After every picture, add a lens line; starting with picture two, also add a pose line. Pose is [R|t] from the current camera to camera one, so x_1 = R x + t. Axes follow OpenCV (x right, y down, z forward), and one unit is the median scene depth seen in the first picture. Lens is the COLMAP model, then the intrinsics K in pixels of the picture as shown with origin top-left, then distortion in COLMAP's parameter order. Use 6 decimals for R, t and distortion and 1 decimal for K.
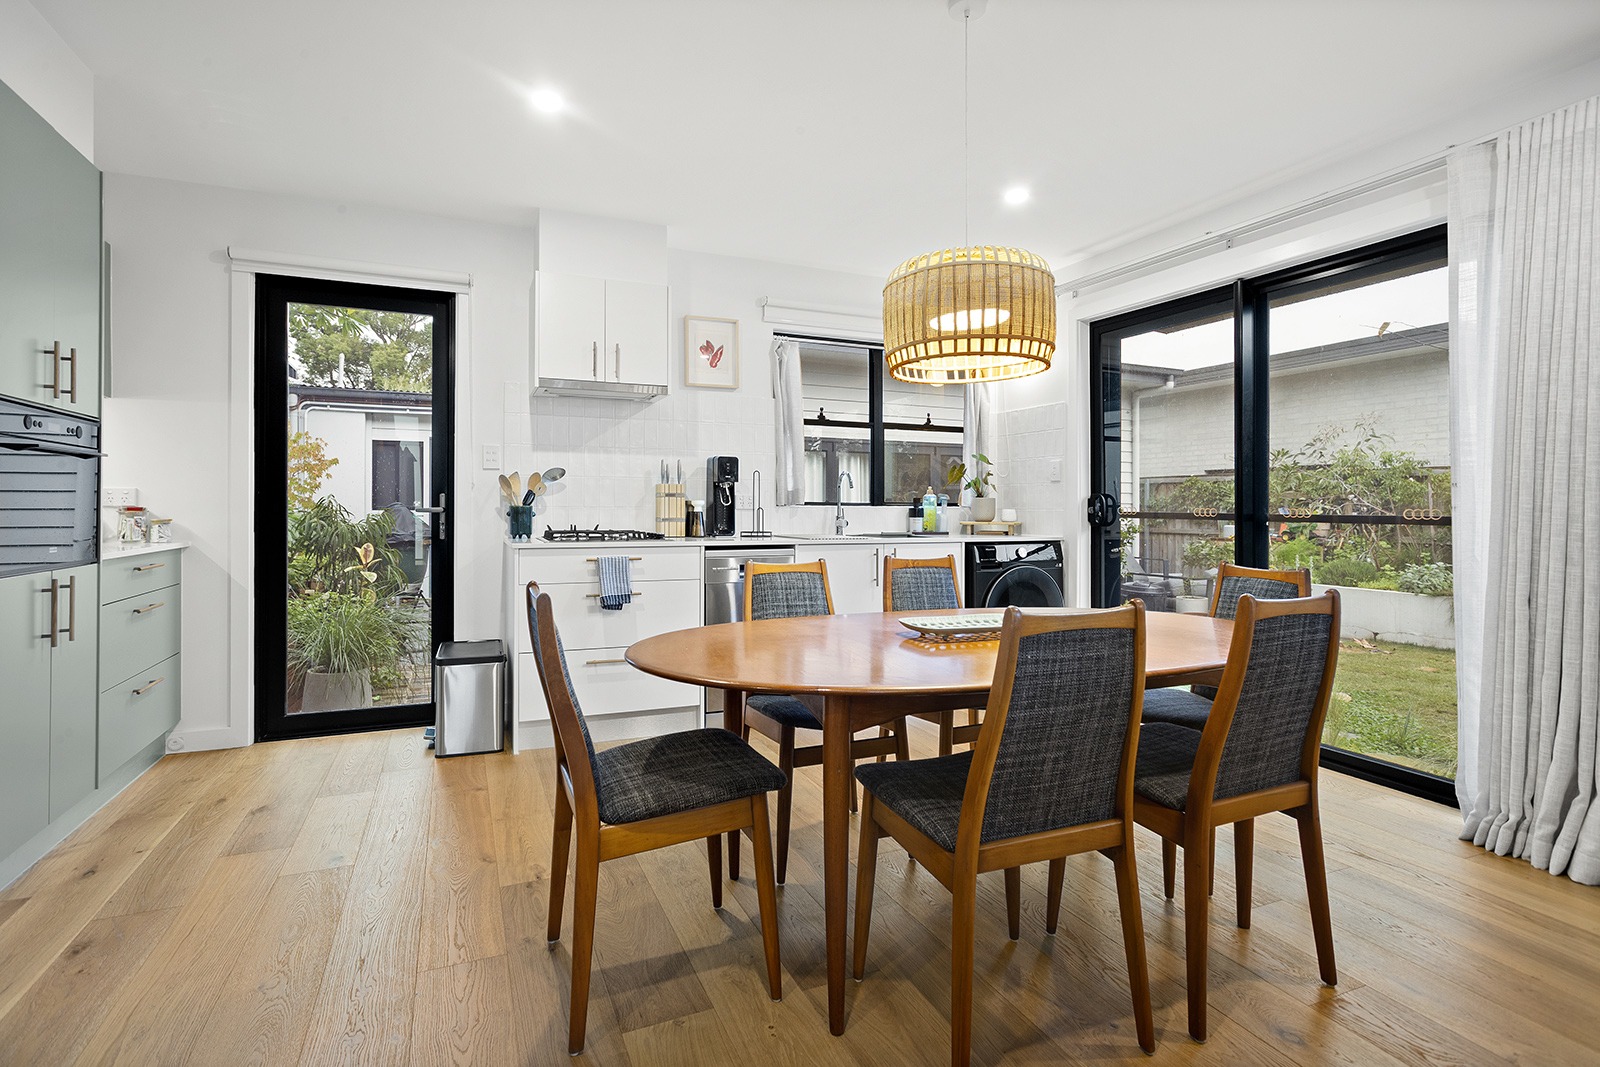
lens RADIAL K [[771.3, 0, 790.9], [0, 771.3, 511.6], [0, 0, 1]] dist [-0.014947, 0.011701]
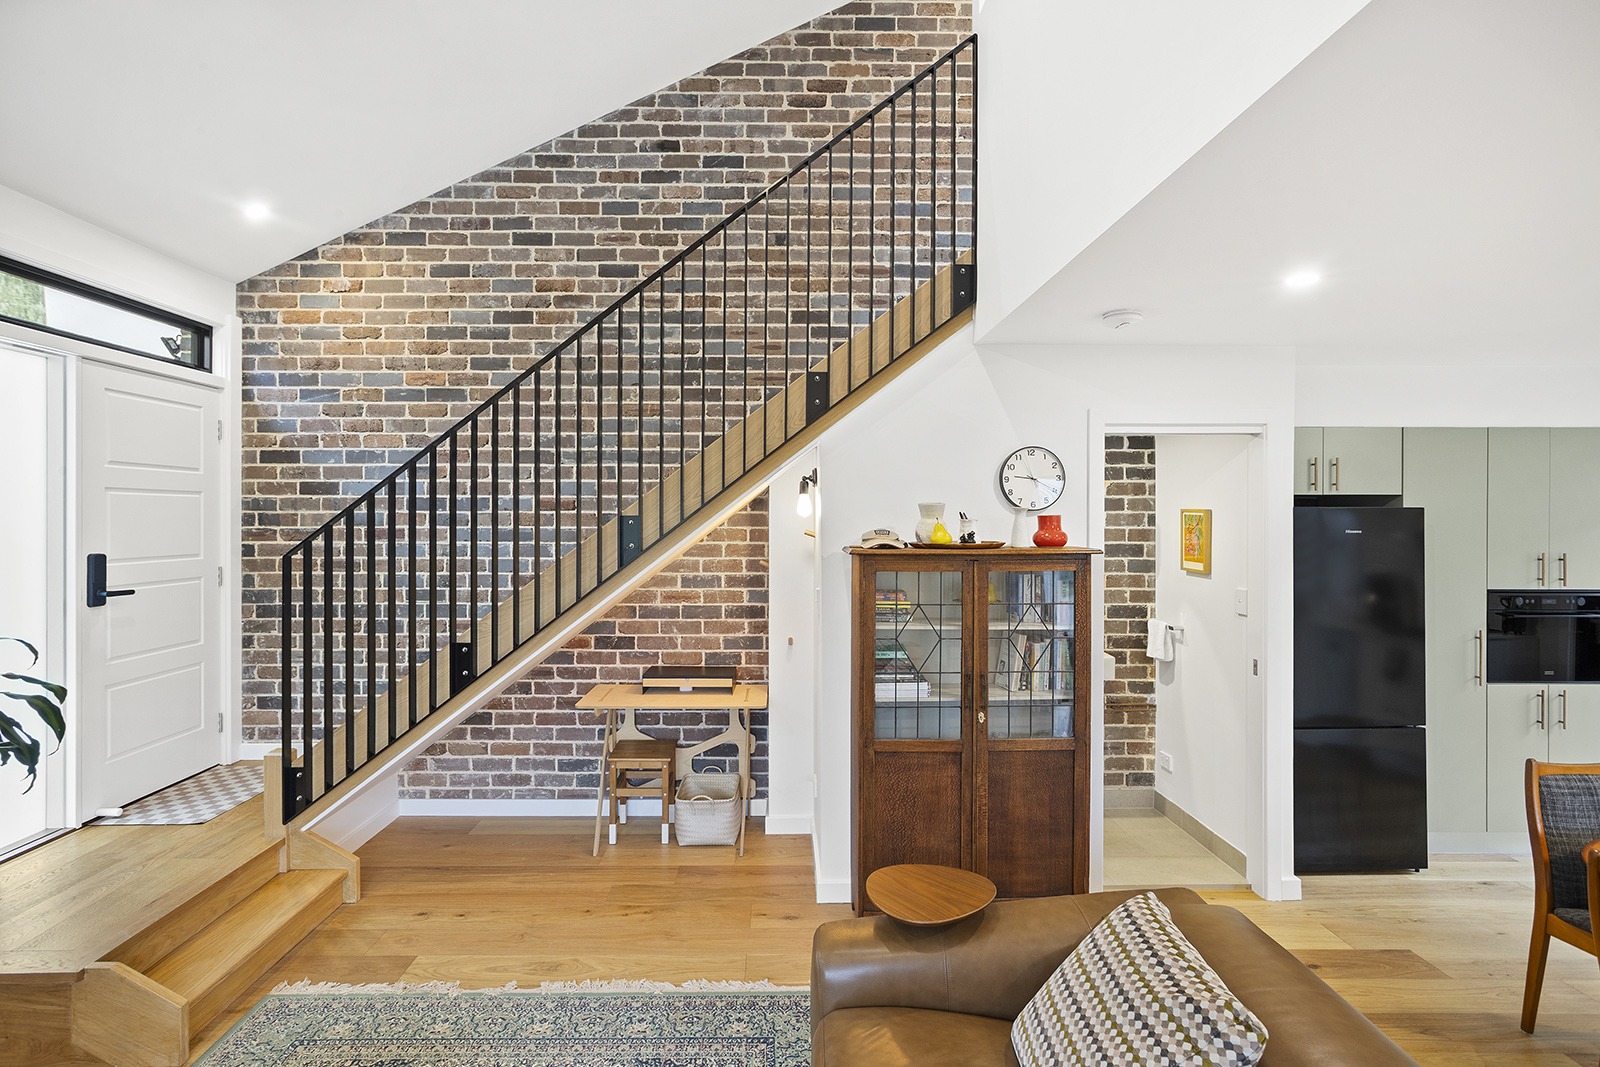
lens RADIAL K [[779.9, 0, 800.6], [0, 779.9, 523.5], [0, 0, 1]] dist [-0.016248, 0.014724]
pose [[-0.382734, 0.001267, -0.923858, 0.767287], [-0.008021, 0.999957, 0.004695, -0.166533], [0.923824, 0.009207, -0.382707, 0.067268]]
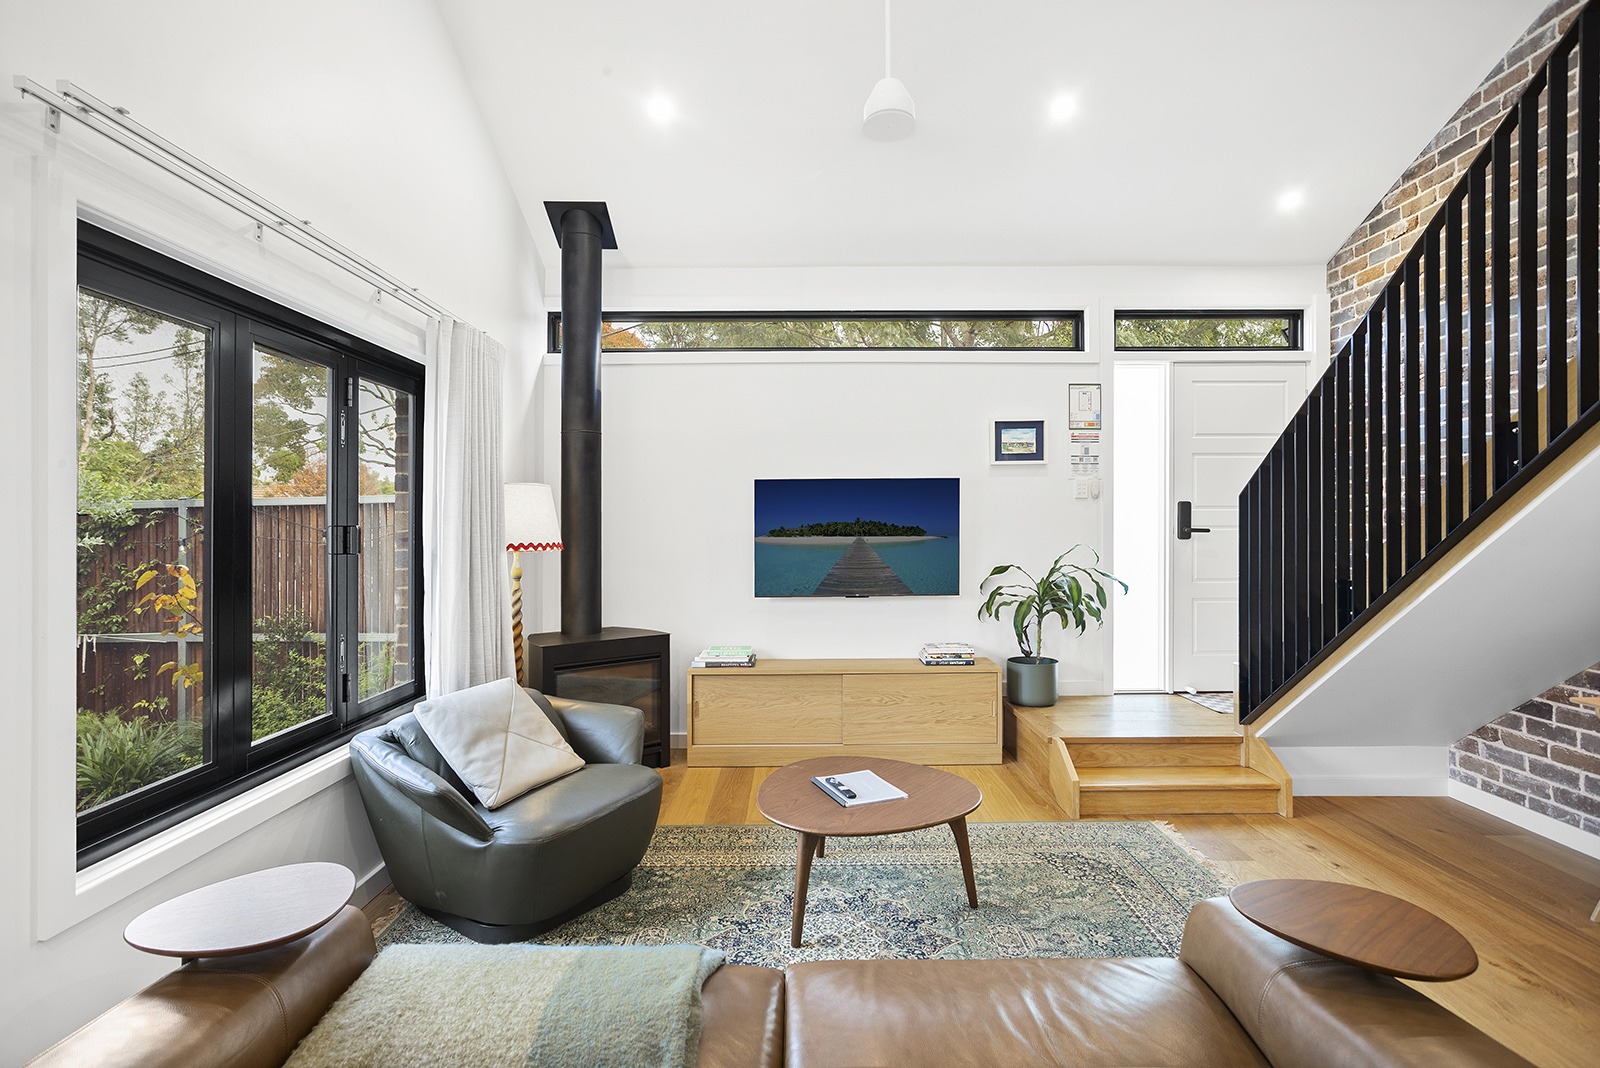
lens RADIAL K [[795.8, 0, 805.3], [0, 795.8, 532.7], [0, 0, 1]] dist [-0.015678, 0.018611]
pose [[-0.919510, -0.002497, 0.393058, 0.302377], [0.002057, 0.999936, 0.011164, -0.086227], [-0.393060, 0.011074, -0.919446, 0.384518]]
